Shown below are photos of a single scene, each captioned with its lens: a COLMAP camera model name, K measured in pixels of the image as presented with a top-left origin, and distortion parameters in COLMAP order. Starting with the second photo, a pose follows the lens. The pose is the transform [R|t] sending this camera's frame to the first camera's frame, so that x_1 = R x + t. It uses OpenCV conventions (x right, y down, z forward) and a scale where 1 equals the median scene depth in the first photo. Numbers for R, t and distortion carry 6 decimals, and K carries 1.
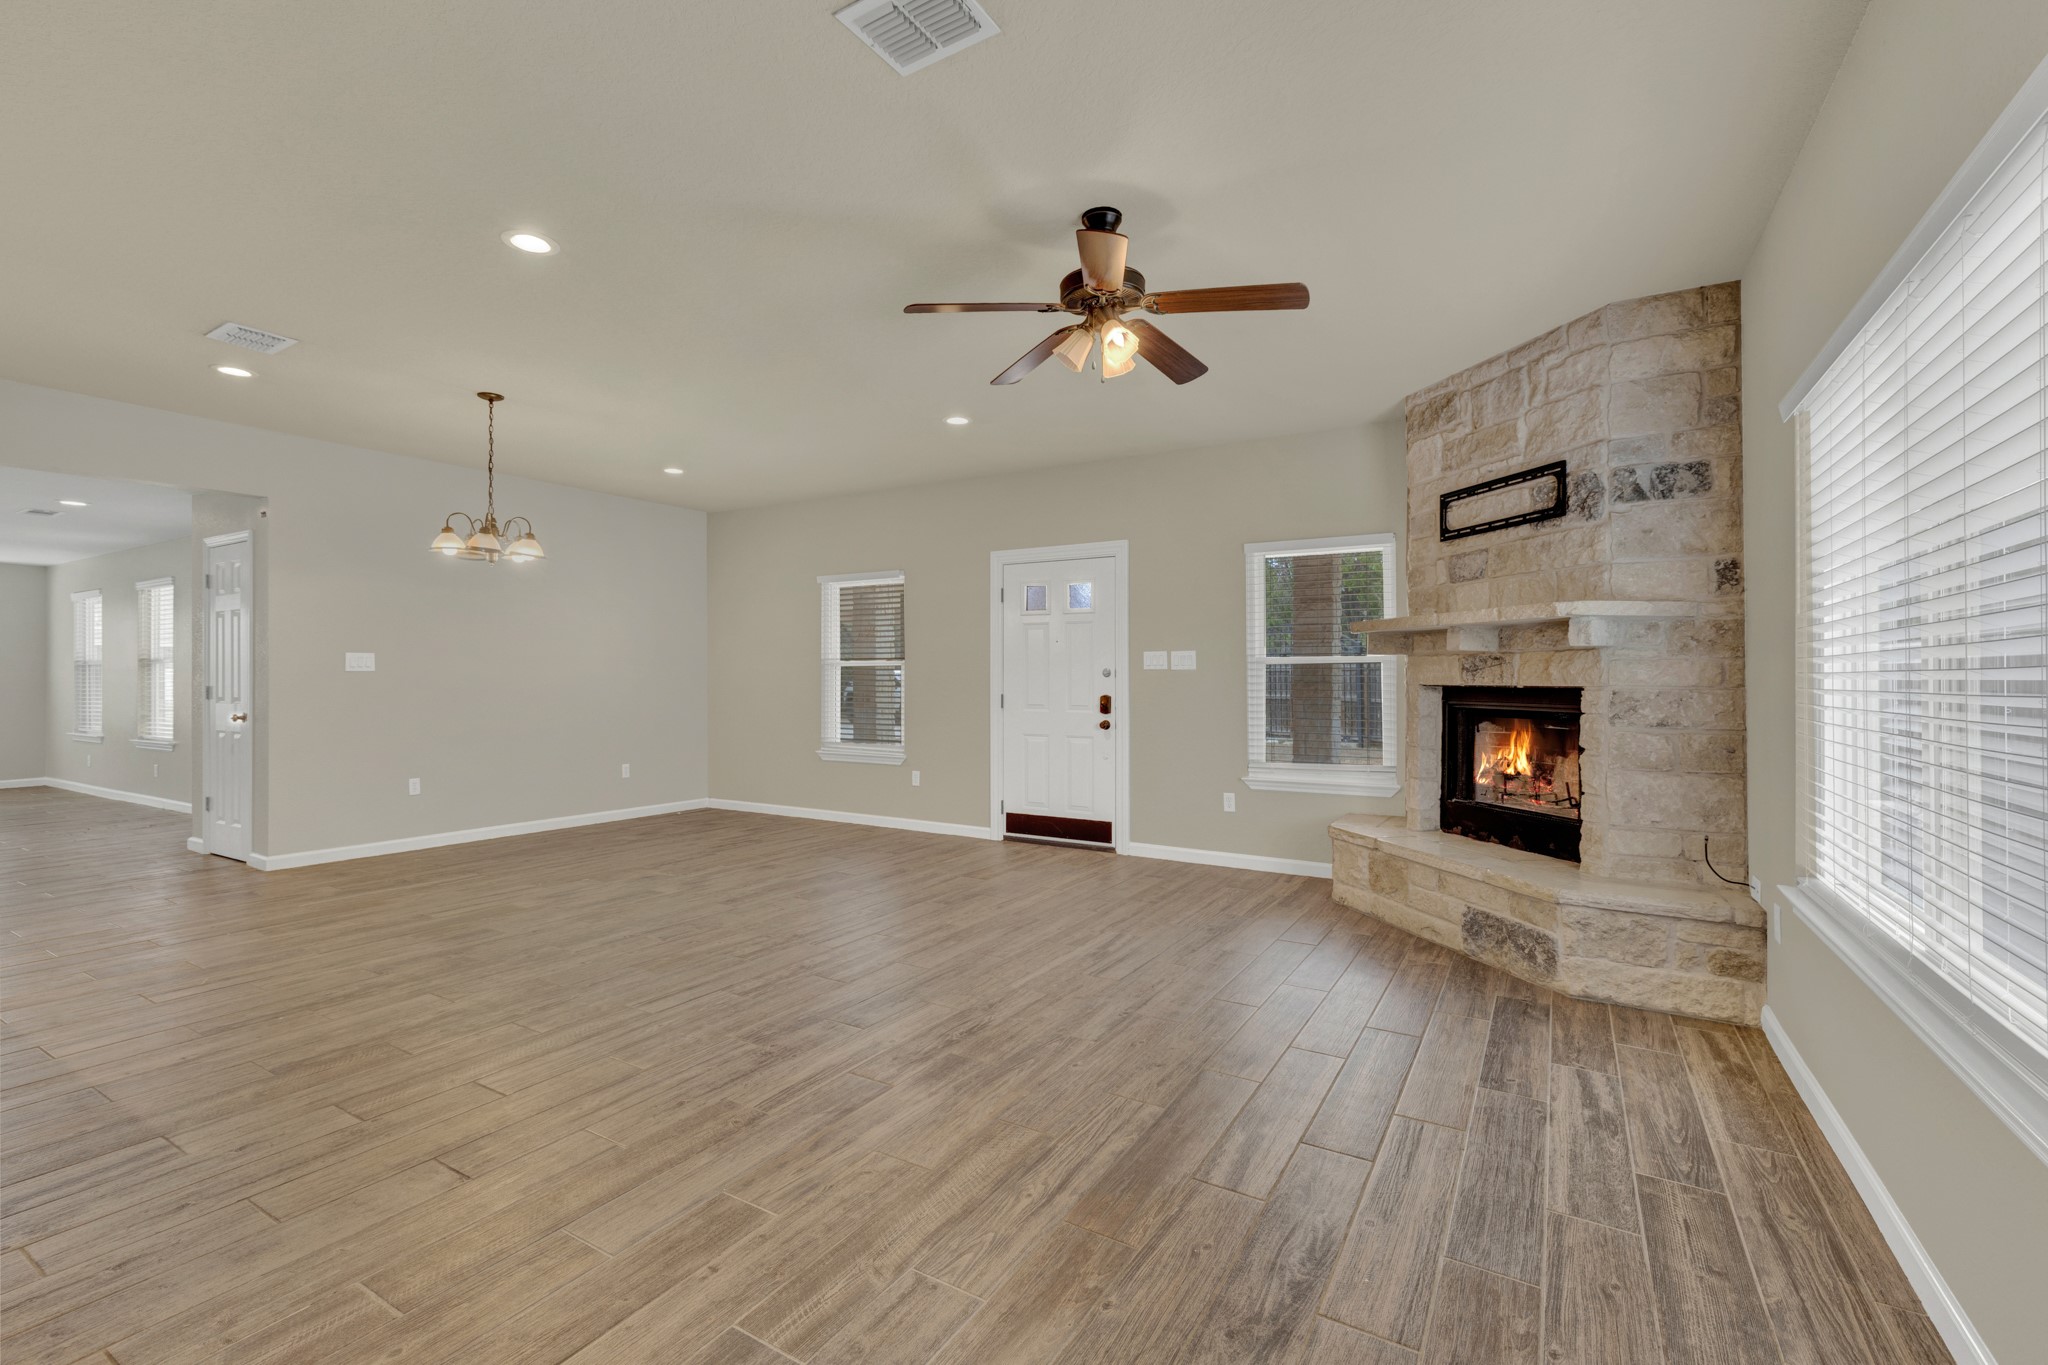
lens RADIAL K [[892.4, 0, 1024.0], [0, 892.4, 682.5], [0, 0, 1]] dist [0.000647, 0.000066]
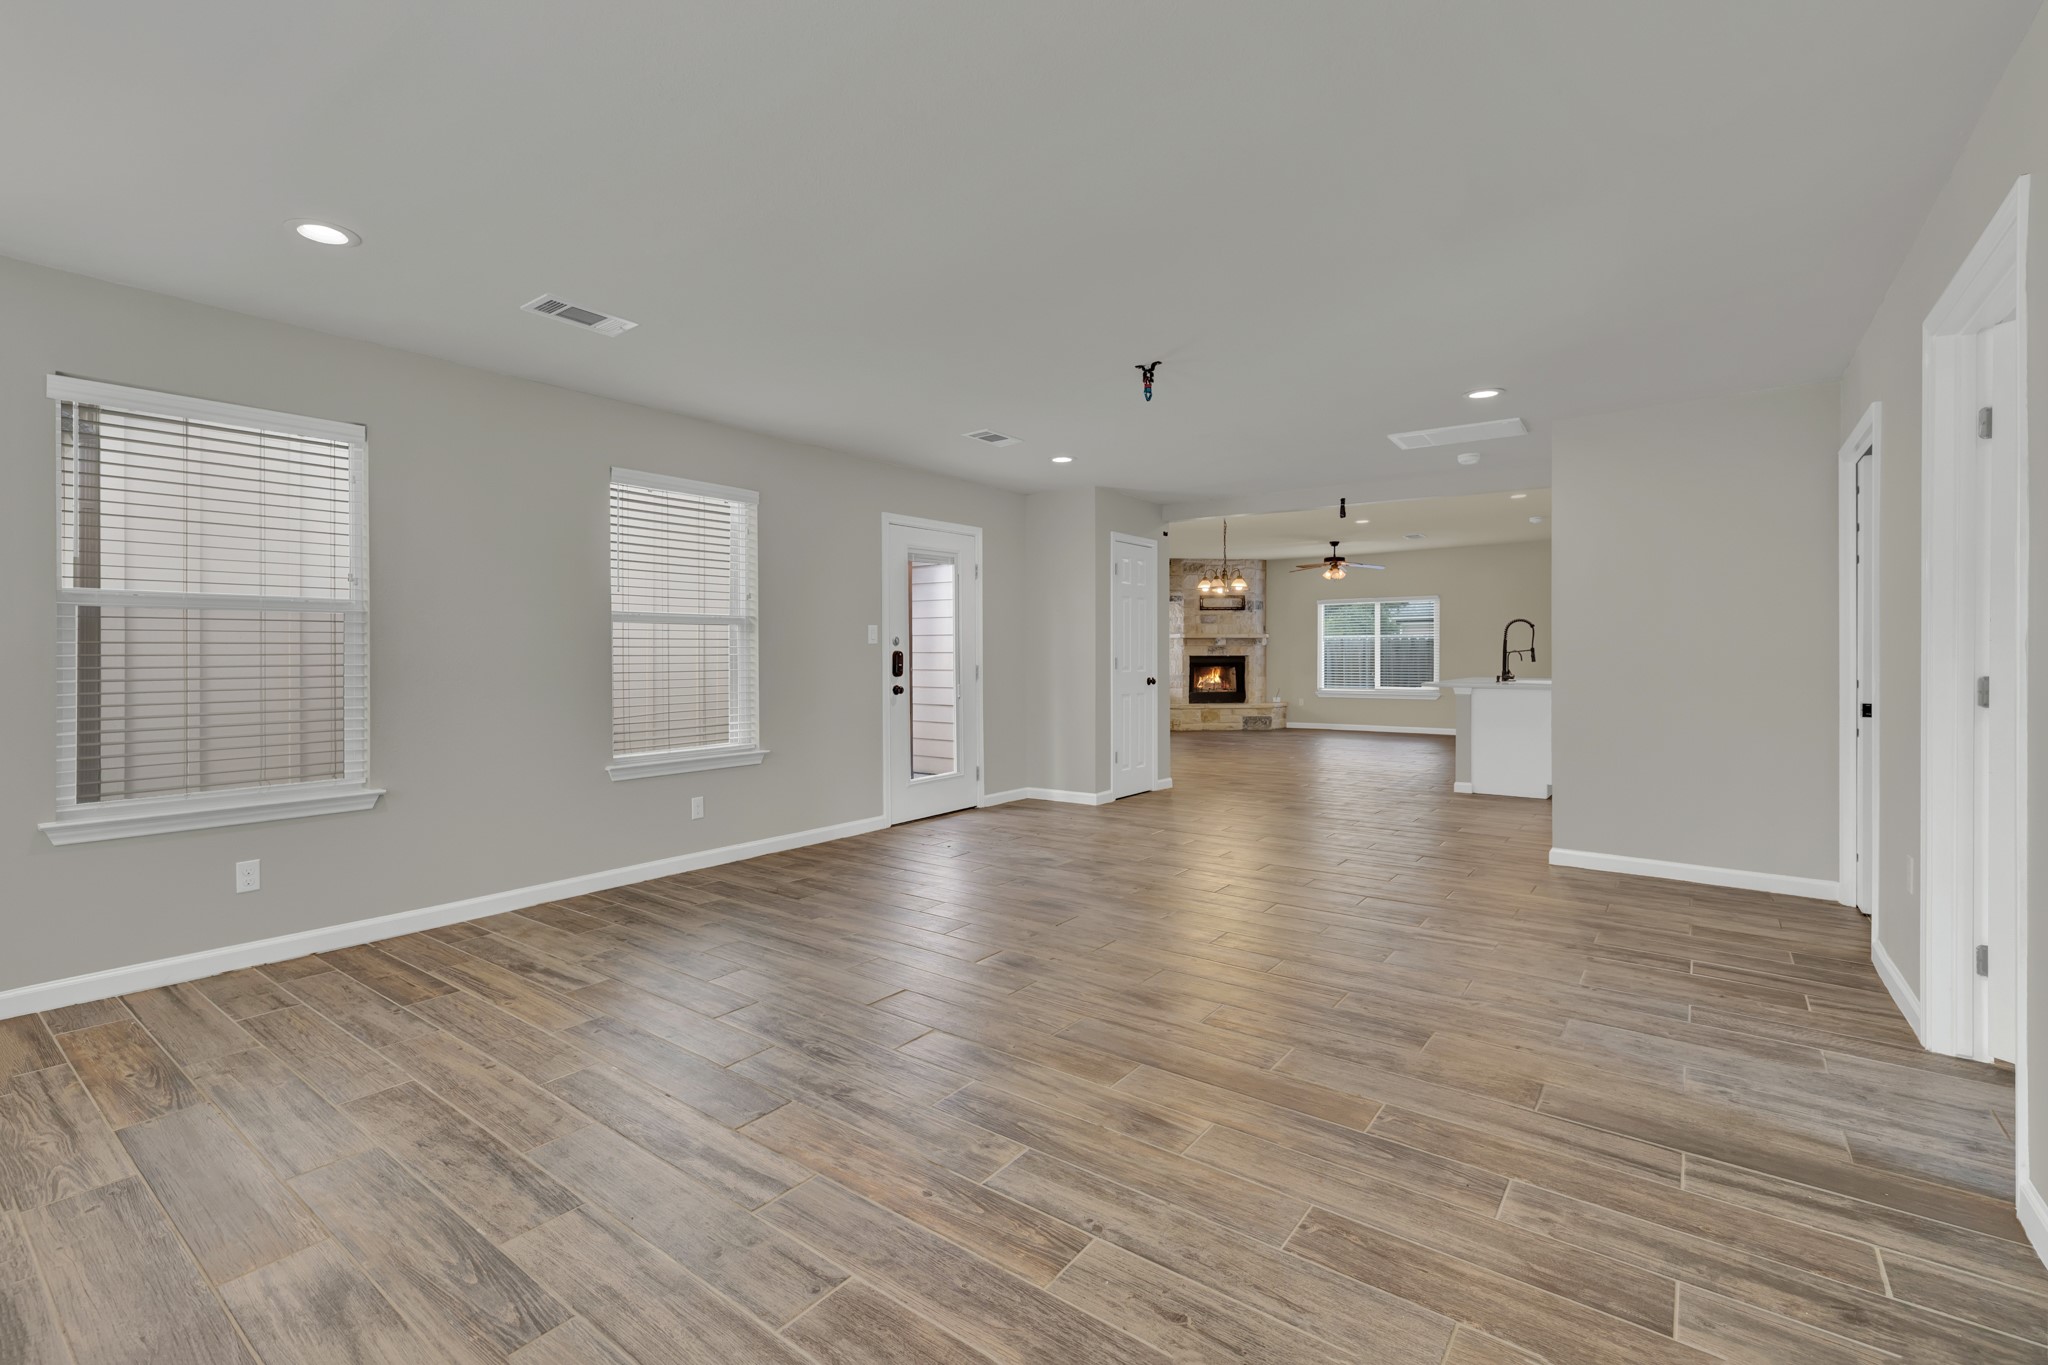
lens RADIAL K [[892.4, 0, 1024.0], [0, 892.4, 682.5], [0, 0, 1]] dist [0.000647, 0.000066]
pose [[0.098246, -0.030740, 0.994687, -2.878813], [0.006964, 0.999520, 0.030201, -0.001979], [-0.995138, 0.003959, 0.098413, 1.384843]]
